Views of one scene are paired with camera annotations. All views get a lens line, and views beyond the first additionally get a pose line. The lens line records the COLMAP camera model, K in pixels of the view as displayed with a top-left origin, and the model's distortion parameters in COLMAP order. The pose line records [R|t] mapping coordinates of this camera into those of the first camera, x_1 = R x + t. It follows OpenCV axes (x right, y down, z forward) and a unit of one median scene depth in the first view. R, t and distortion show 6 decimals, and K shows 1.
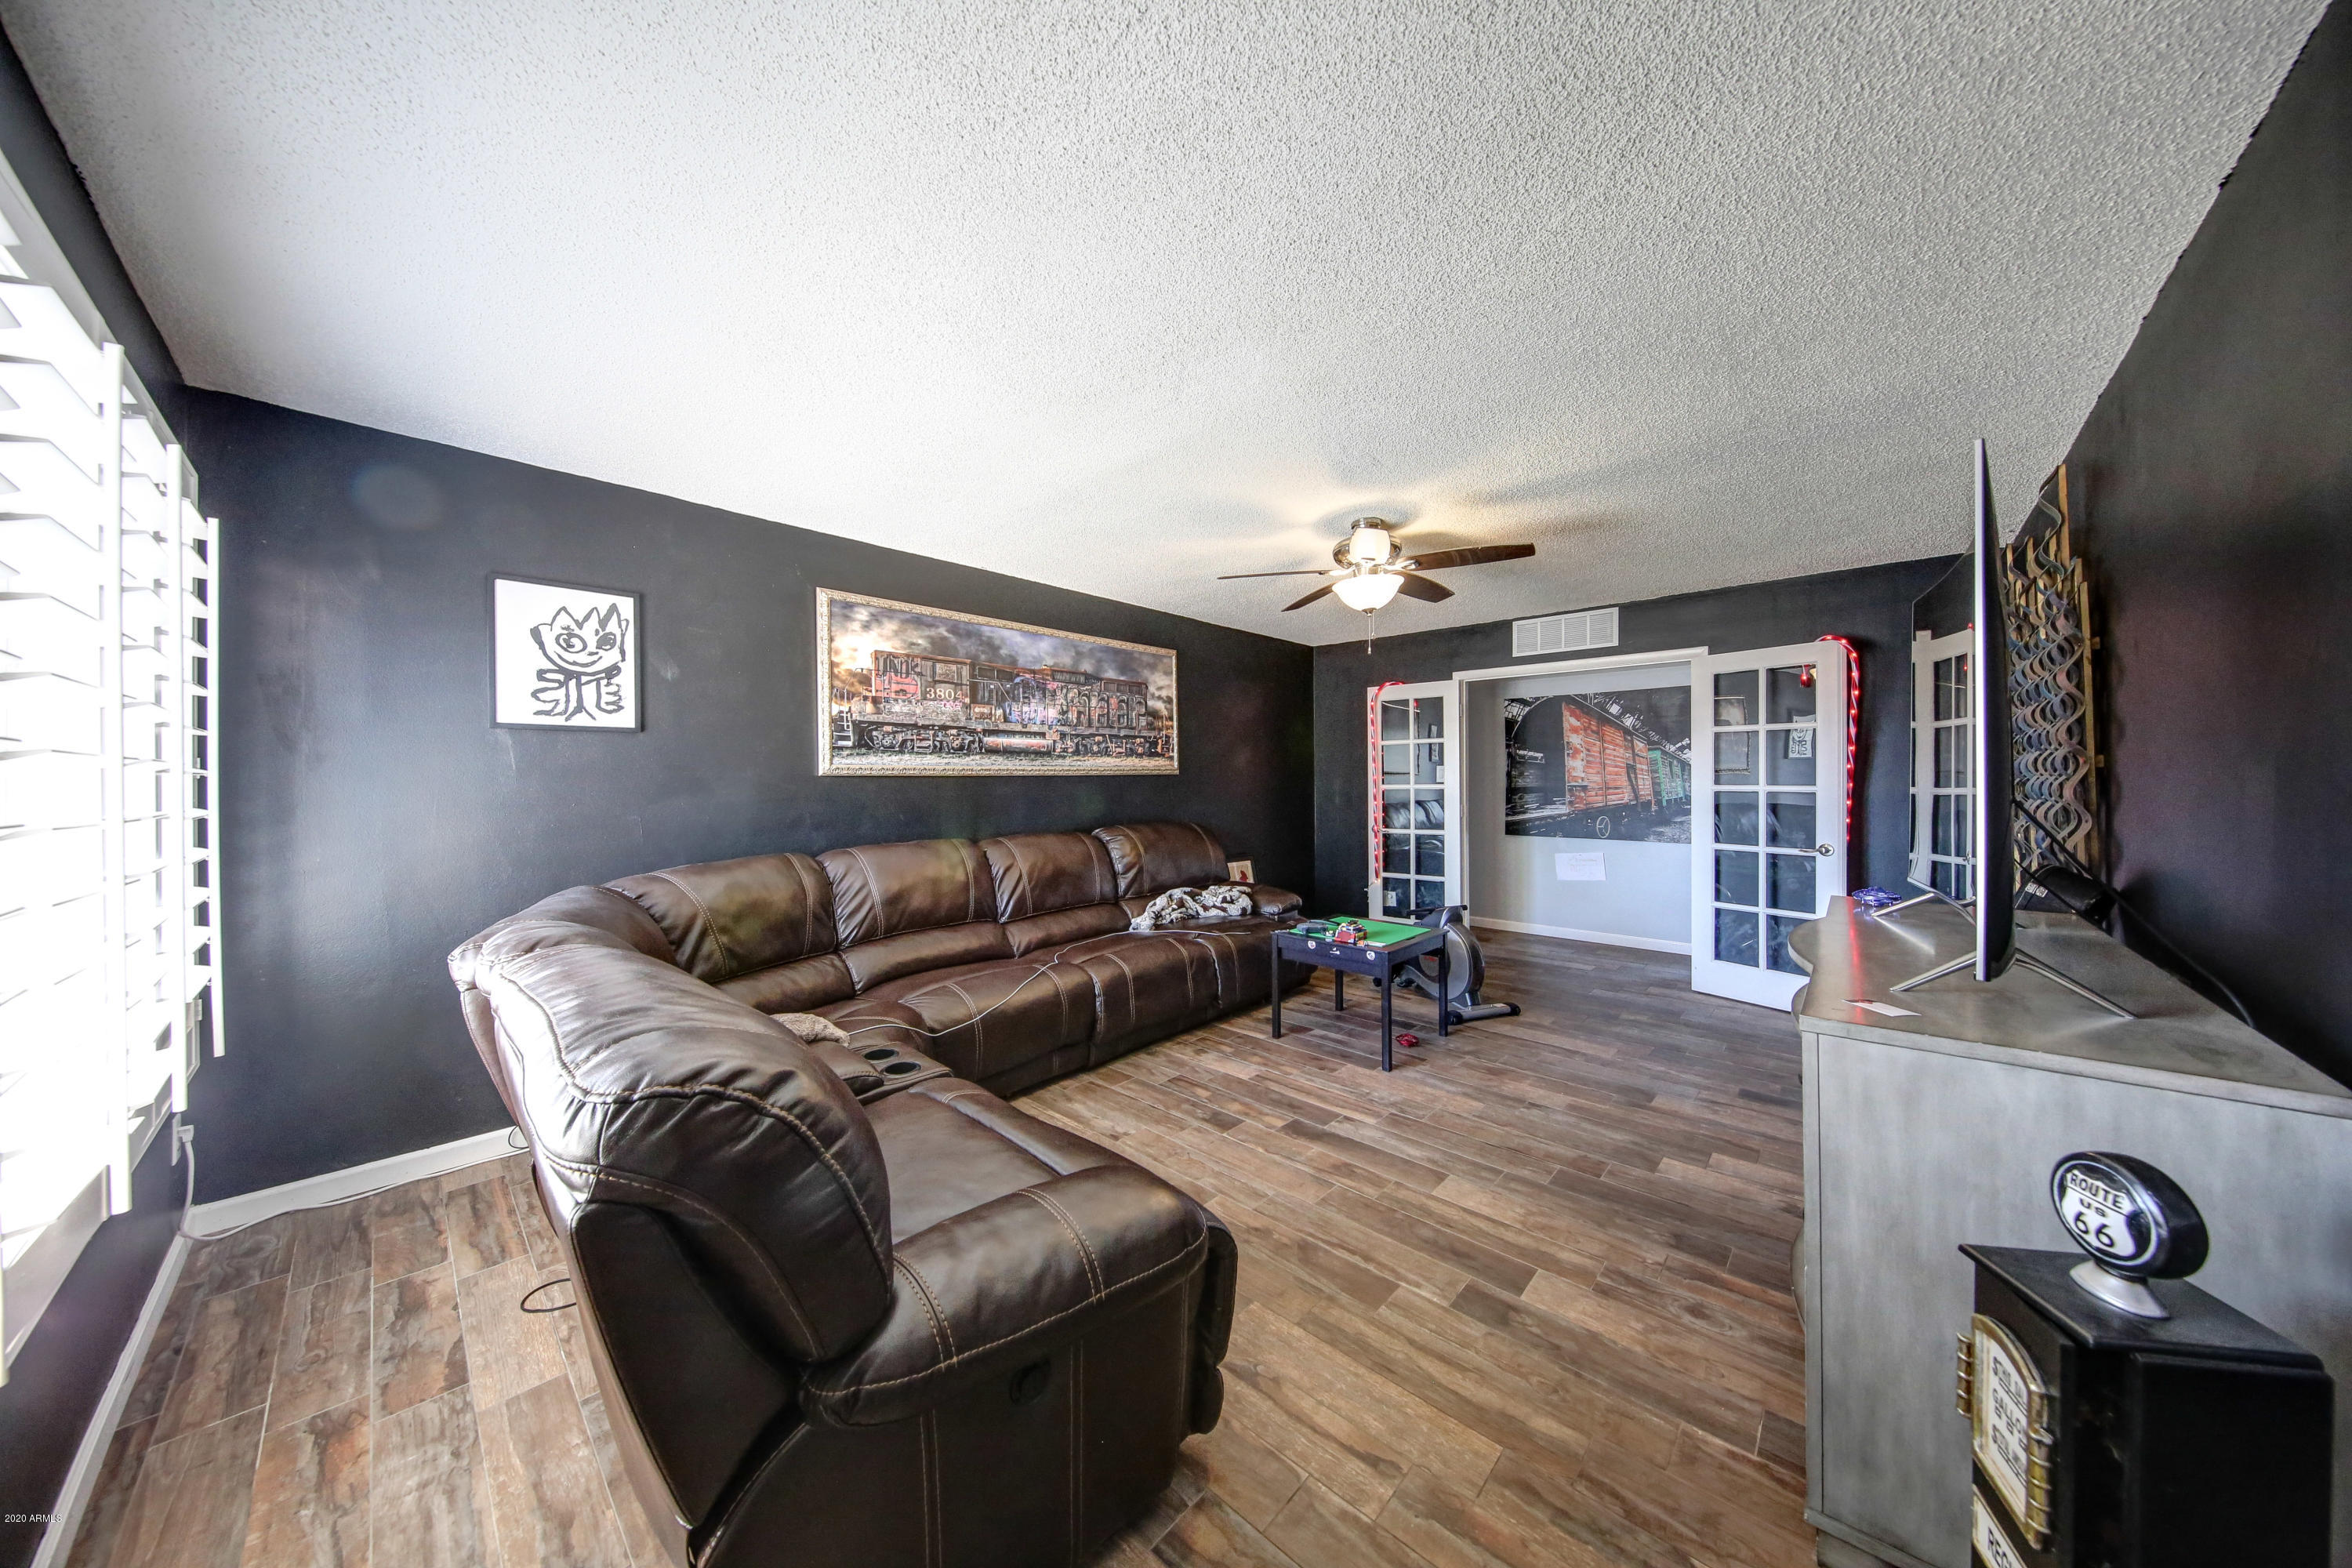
lens RADIAL K [[741.3, 0, 1178.1], [0, 741.3, 781.6], [0, 0, 1]] dist [-0.000373, -0.000050]
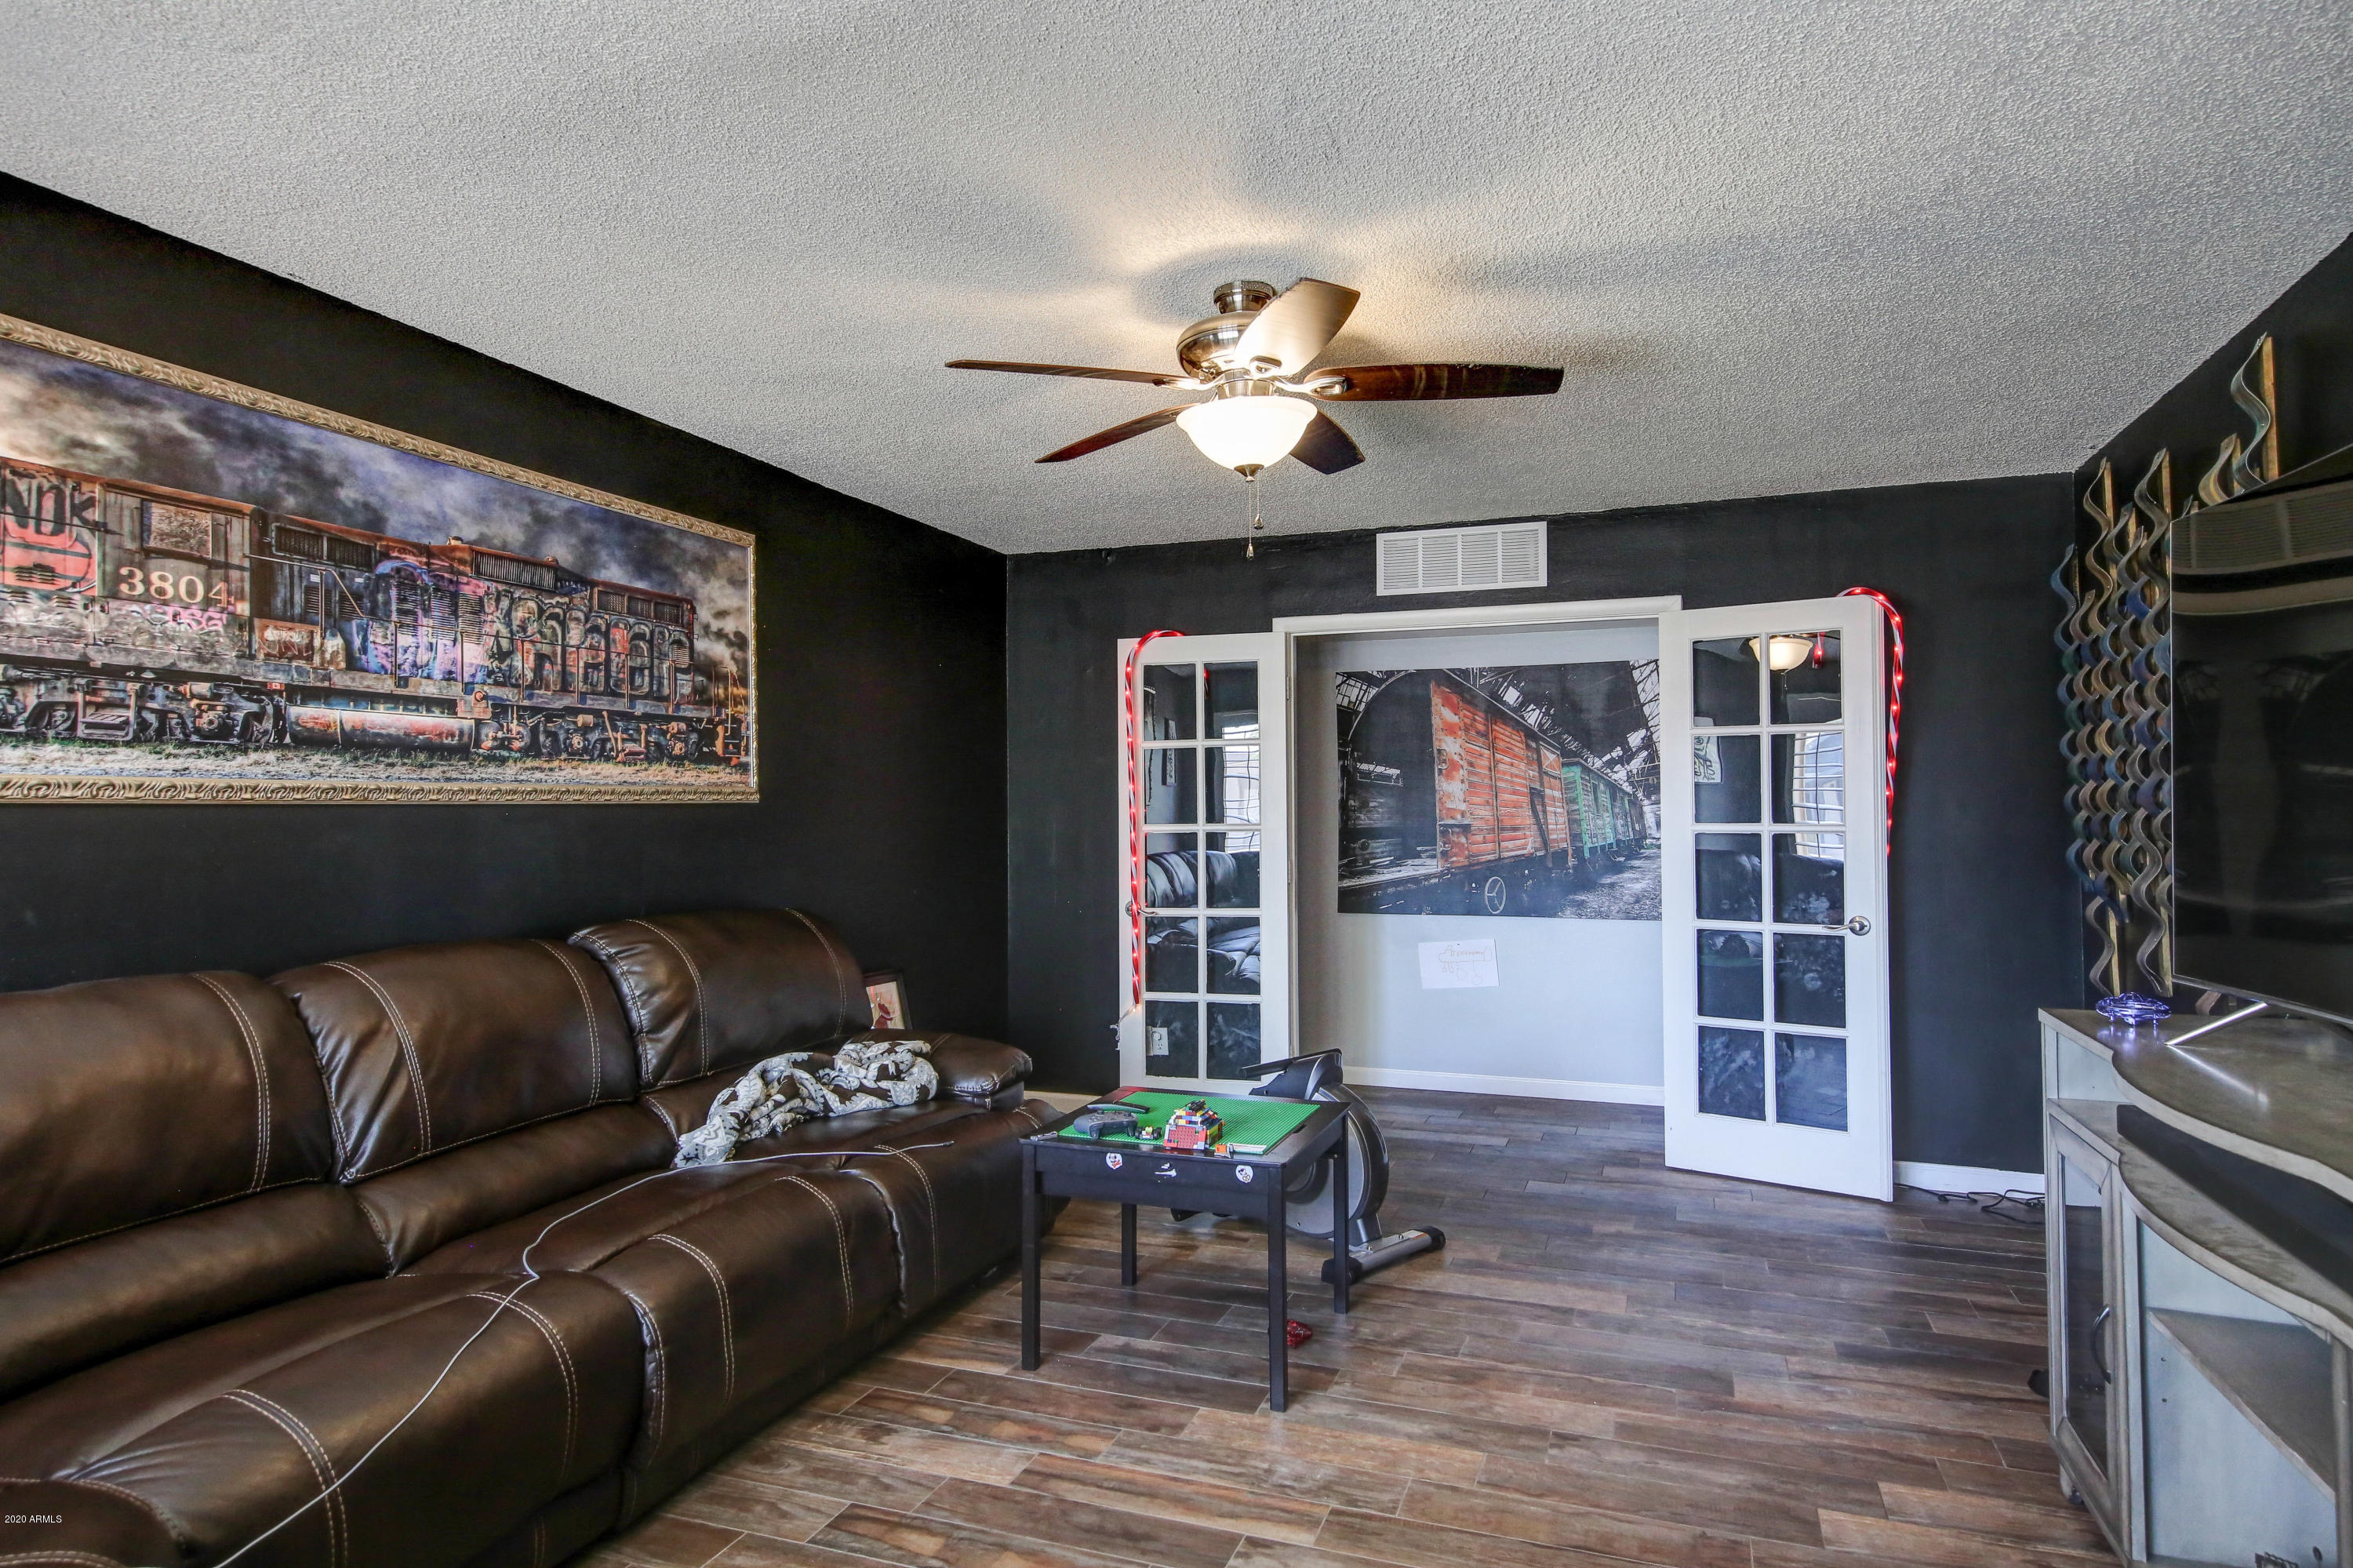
lens RADIAL K [[1341.2, 0, 1173.2], [0, 1341.2, 781.7], [0, 0, 1]] dist [0.014368, -0.003504]
pose [[0.921641, 0.009506, 0.387927, -0.109959], [0.001478, 0.999607, -0.028007, 0.000961], [-0.388041, 0.026385, 0.921264, 0.167526]]
